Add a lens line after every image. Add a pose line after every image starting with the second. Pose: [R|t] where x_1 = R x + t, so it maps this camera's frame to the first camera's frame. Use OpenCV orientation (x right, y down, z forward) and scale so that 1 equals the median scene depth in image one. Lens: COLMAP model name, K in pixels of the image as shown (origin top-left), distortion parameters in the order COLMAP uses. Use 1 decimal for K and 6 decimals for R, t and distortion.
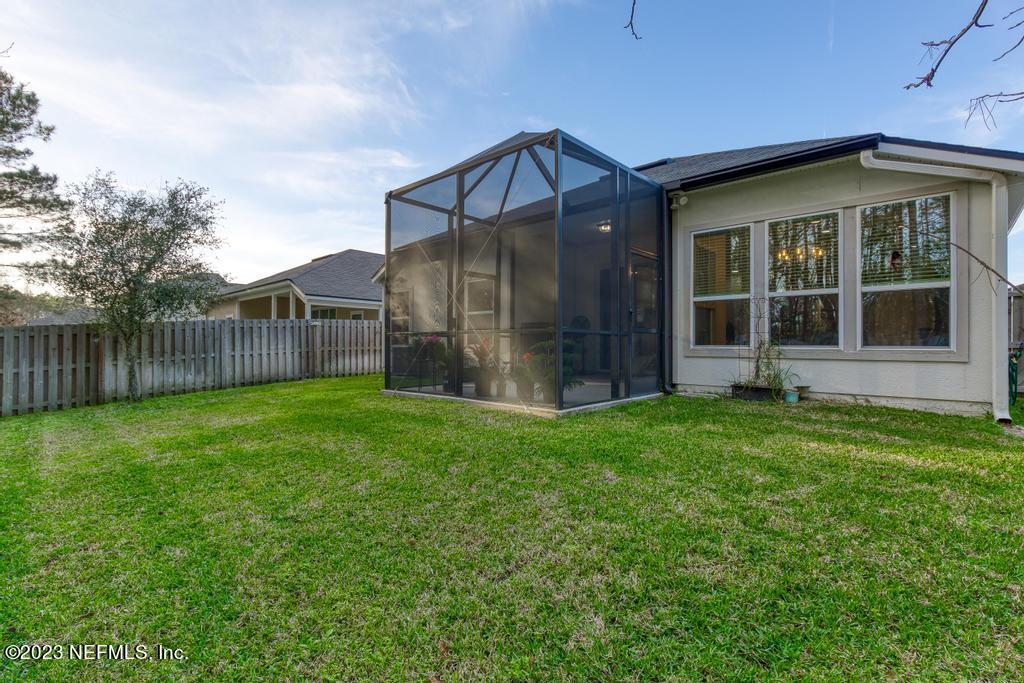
lens RADIAL K [[460.6, 0, 509.4], [0, 460.6, 343.1], [0, 0, 1]] dist [-0.010611, 0.000254]
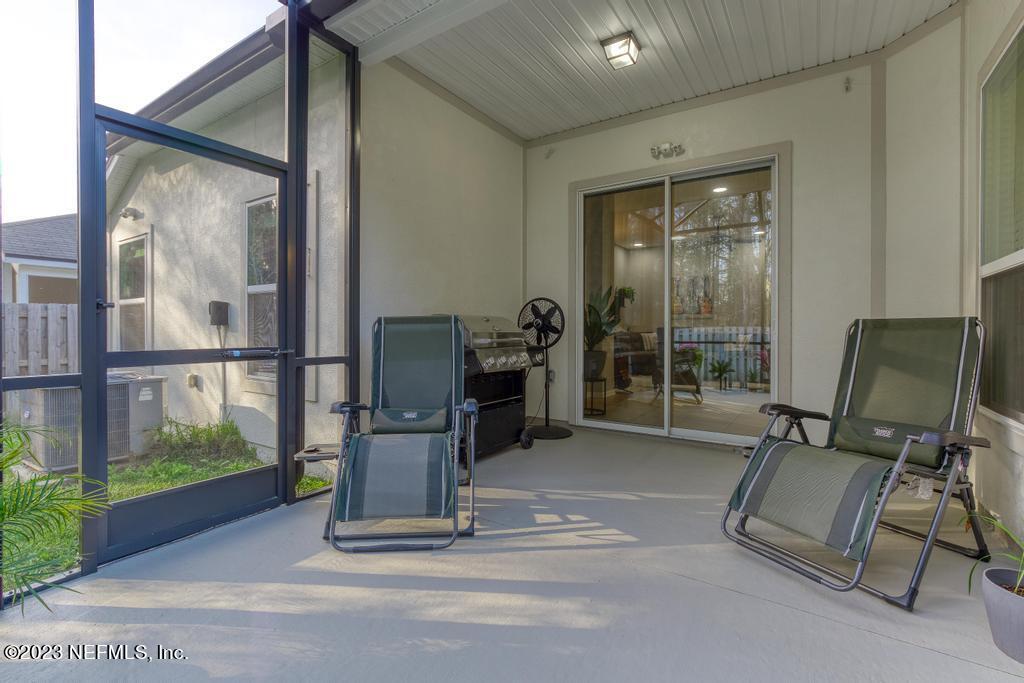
lens RADIAL K [[460.6, 0, 511.5], [0, 460.6, 334.9], [0, 0, 1]] dist [-0.010611, 0.000254]
pose [[0.987338, -0.000192, 0.158630, 0.111300], [-0.001643, 0.999933, 0.011433, -0.060383], [-0.158621, -0.011549, 0.987272, 1.108648]]
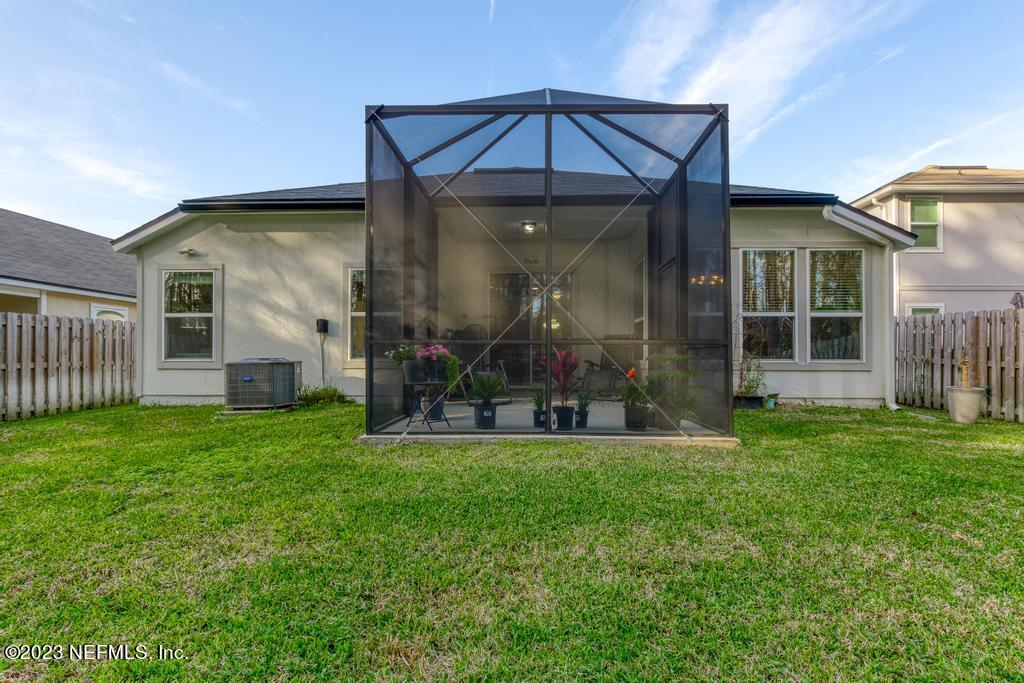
lens RADIAL K [[460.6, 0, 513.8], [0, 460.6, 352.1], [0, 0, 1]] dist [-0.010611, 0.000254]
pose [[0.766927, 0.007947, 0.641686, -0.663626], [-0.001328, 0.999941, -0.010797, 0.001232], [-0.641733, 0.007428, 0.766892, 0.551269]]
